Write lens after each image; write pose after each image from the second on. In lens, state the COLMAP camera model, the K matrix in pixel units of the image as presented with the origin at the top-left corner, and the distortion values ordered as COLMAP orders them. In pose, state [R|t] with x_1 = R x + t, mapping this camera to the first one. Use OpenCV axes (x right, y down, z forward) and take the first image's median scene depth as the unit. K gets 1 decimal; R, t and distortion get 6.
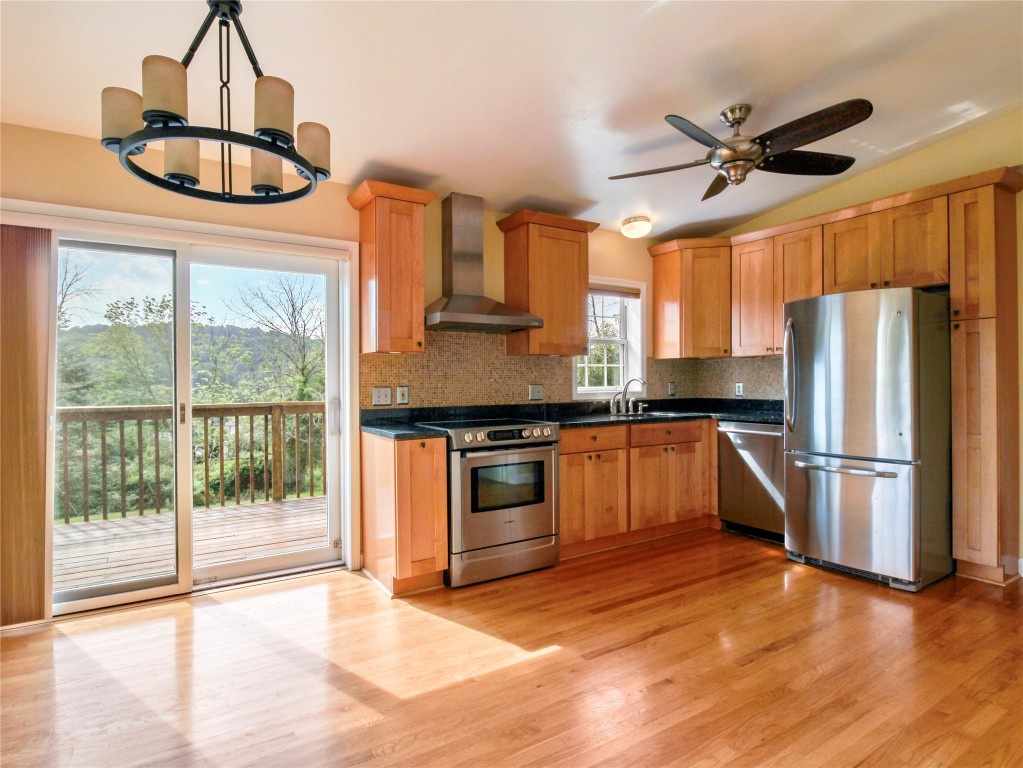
lens RADIAL K [[558.5, 0, 515.7], [0, 558.5, 383.3], [0, 0, 1]] dist [-0.006229, -0.003924]
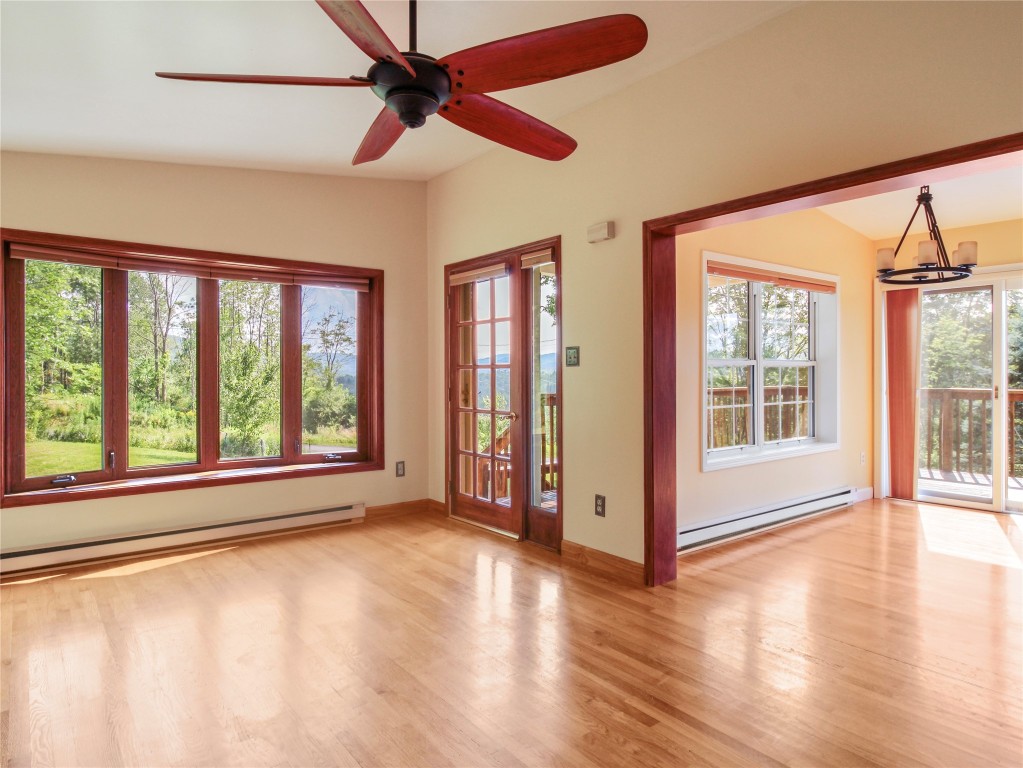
lens RADIAL K [[627.9, 0, 509.4], [0, 627.9, 374.5], [0, 0, 1]] dist [0.003492, -0.006546]
pose [[0.088830, 0.010120, -0.995995, 0.836175], [-0.003939, 0.999944, 0.009809, -0.004225], [0.996039, 0.003051, 0.088865, -0.396092]]
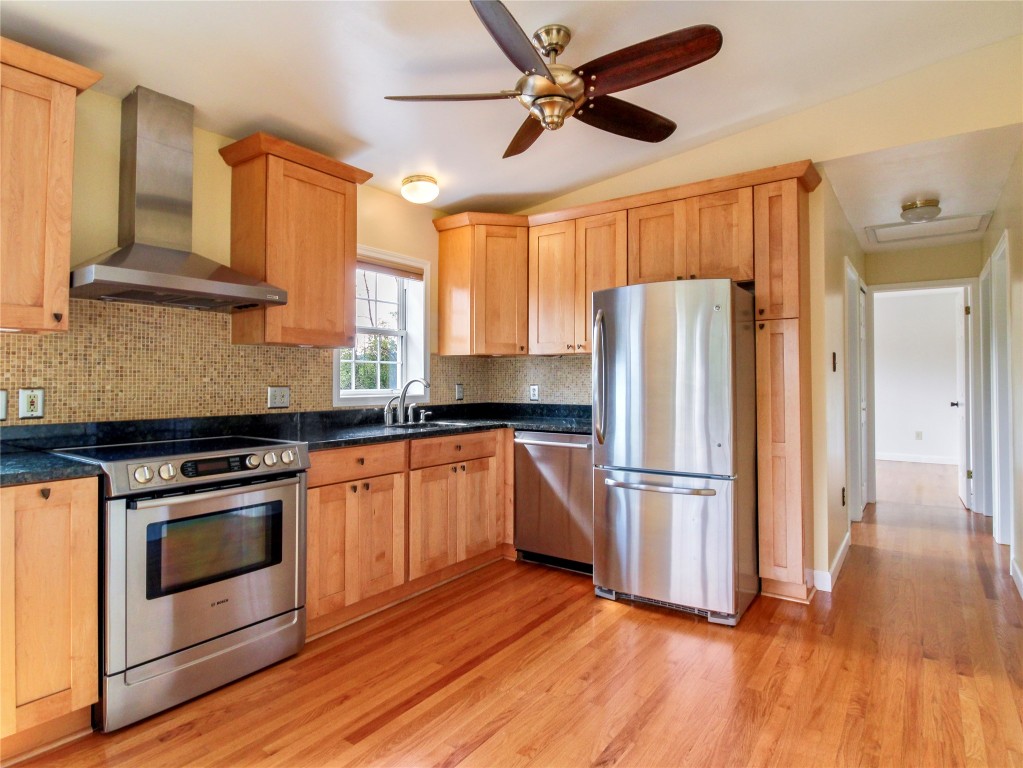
lens RADIAL K [[589.0, 0, 522.0], [0, 589.0, 365.1], [0, 0, 1]] dist [0.006791, -0.008997]
pose [[0.923035, 0.018369, 0.384278, 0.039900], [-0.005217, 0.999365, -0.035240, -0.000039], [-0.384682, 0.030523, 0.922544, 0.222159]]
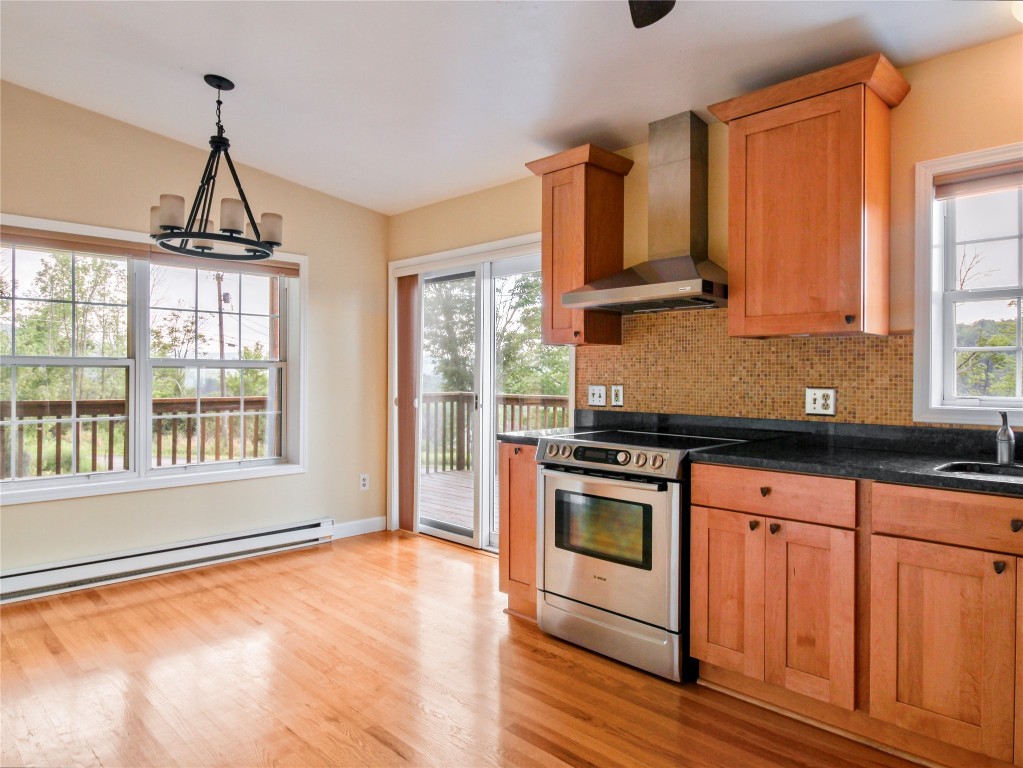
lens RADIAL K [[659.9, 0, 522.1], [0, 659.9, 375.7], [0, 0, 1]] dist [0.002156, -0.006030]
pose [[0.213265, 0.007074, -0.976969, 0.731411], [-0.014703, 0.999884, 0.004030, -0.009666], [0.976884, 0.013505, 0.213345, 0.672386]]
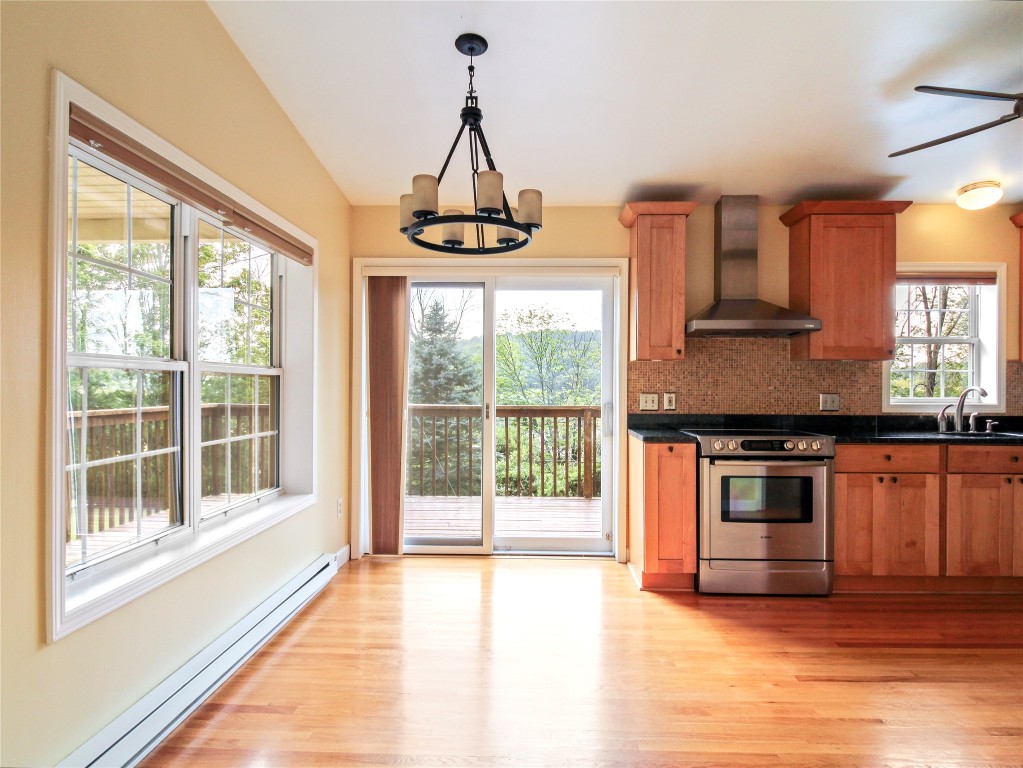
lens RADIAL K [[627.9, 0, 522.5], [0, 627.9, 384.6], [0, 0, 1]] dist [0.003492, -0.006546]
pose [[0.830424, 0.010096, -0.557040, 0.220936], [-0.014719, 0.999884, -0.003822, -0.000812], [0.556937, 0.011373, 0.830477, -0.113538]]
